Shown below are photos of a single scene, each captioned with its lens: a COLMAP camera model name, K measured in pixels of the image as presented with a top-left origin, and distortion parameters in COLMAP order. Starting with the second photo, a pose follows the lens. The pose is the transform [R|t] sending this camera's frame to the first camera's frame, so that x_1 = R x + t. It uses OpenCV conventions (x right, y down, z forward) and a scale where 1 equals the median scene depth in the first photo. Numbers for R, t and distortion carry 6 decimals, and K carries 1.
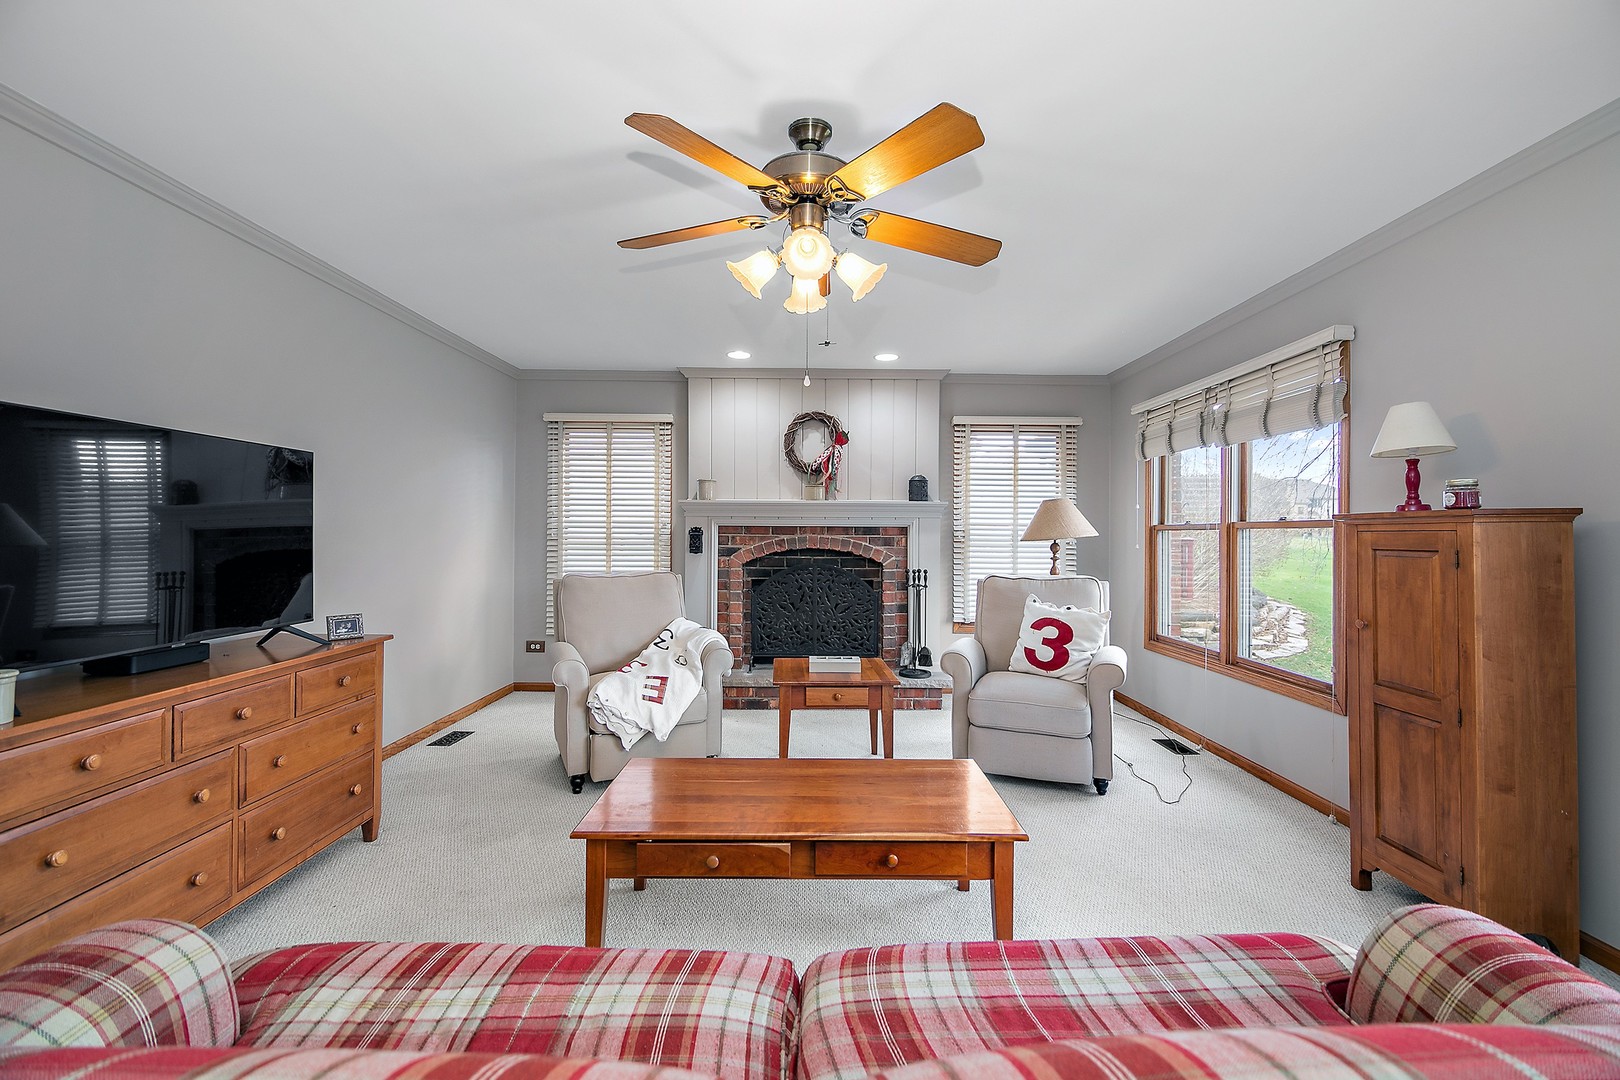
lens RADIAL K [[676.1, 0, 810.9], [0, 676.1, 520.3], [0, 0, 1]] dist [0.000894, -0.004634]
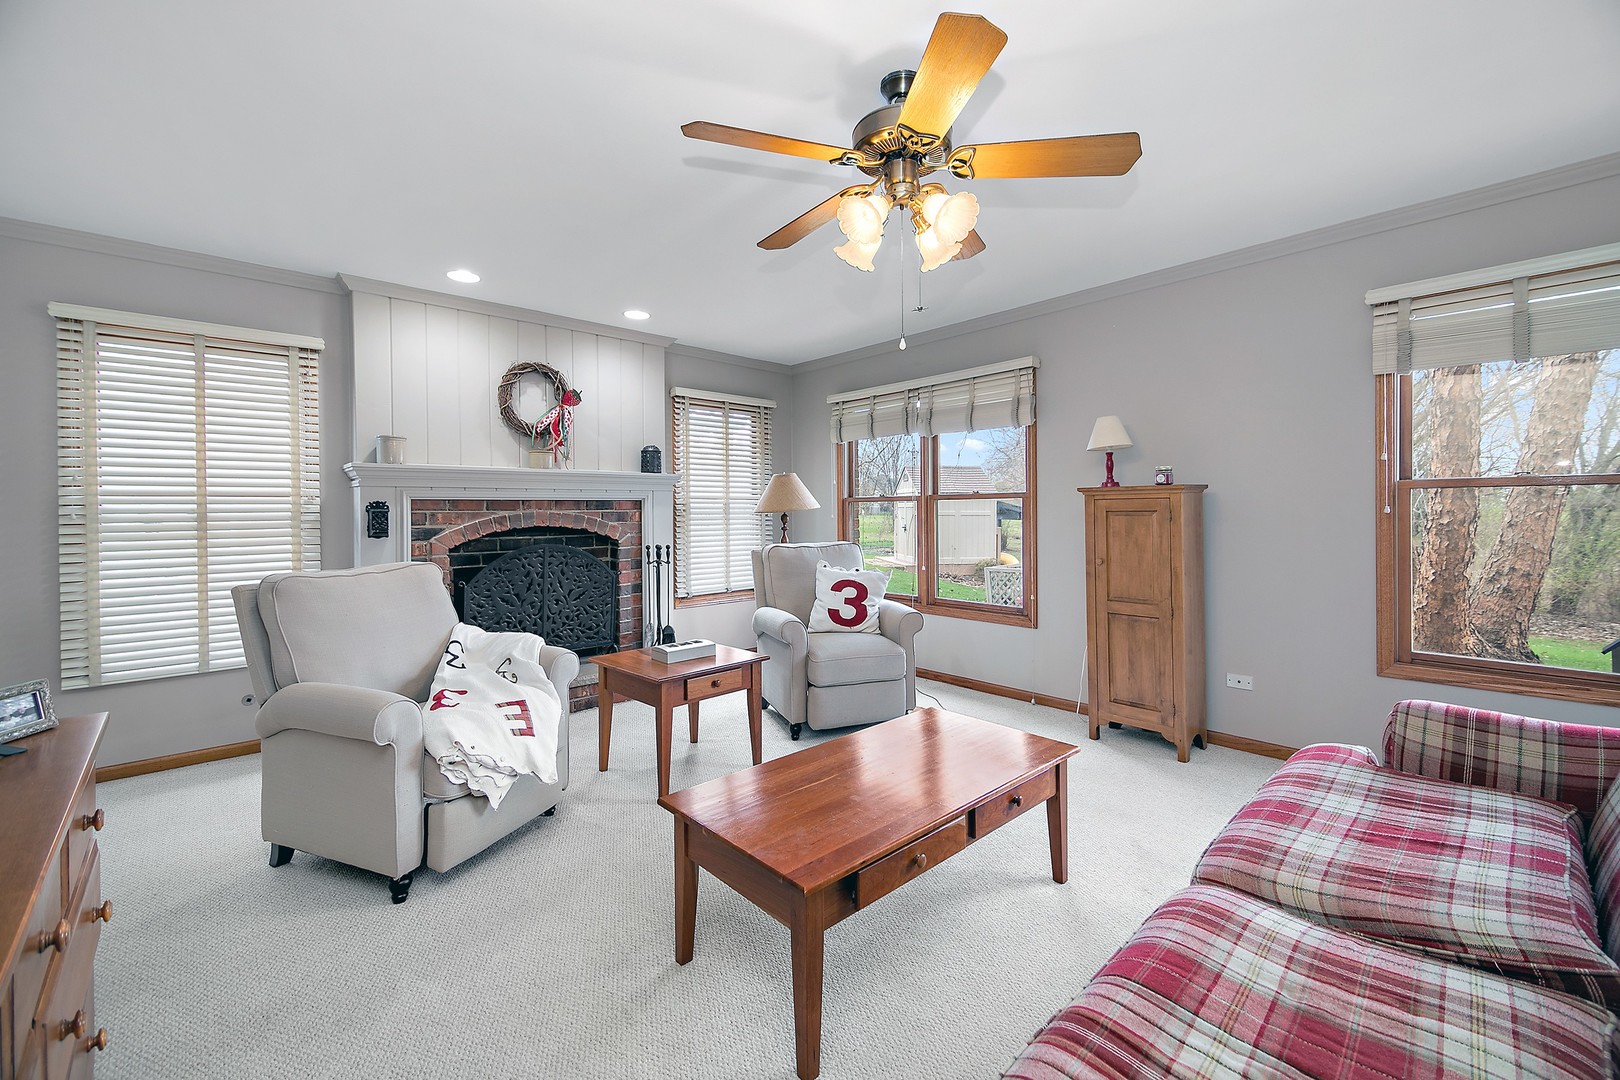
lens RADIAL K [[670.6, 0, 811.4], [0, 670.6, 507.4], [0, 0, 1]] dist [0.007545, -0.000336]
pose [[0.738989, -0.009906, 0.673644, -0.313315], [0.000208, 0.999895, 0.014475, 0.006085], [-0.673717, -0.010557, 0.738914, 0.159539]]
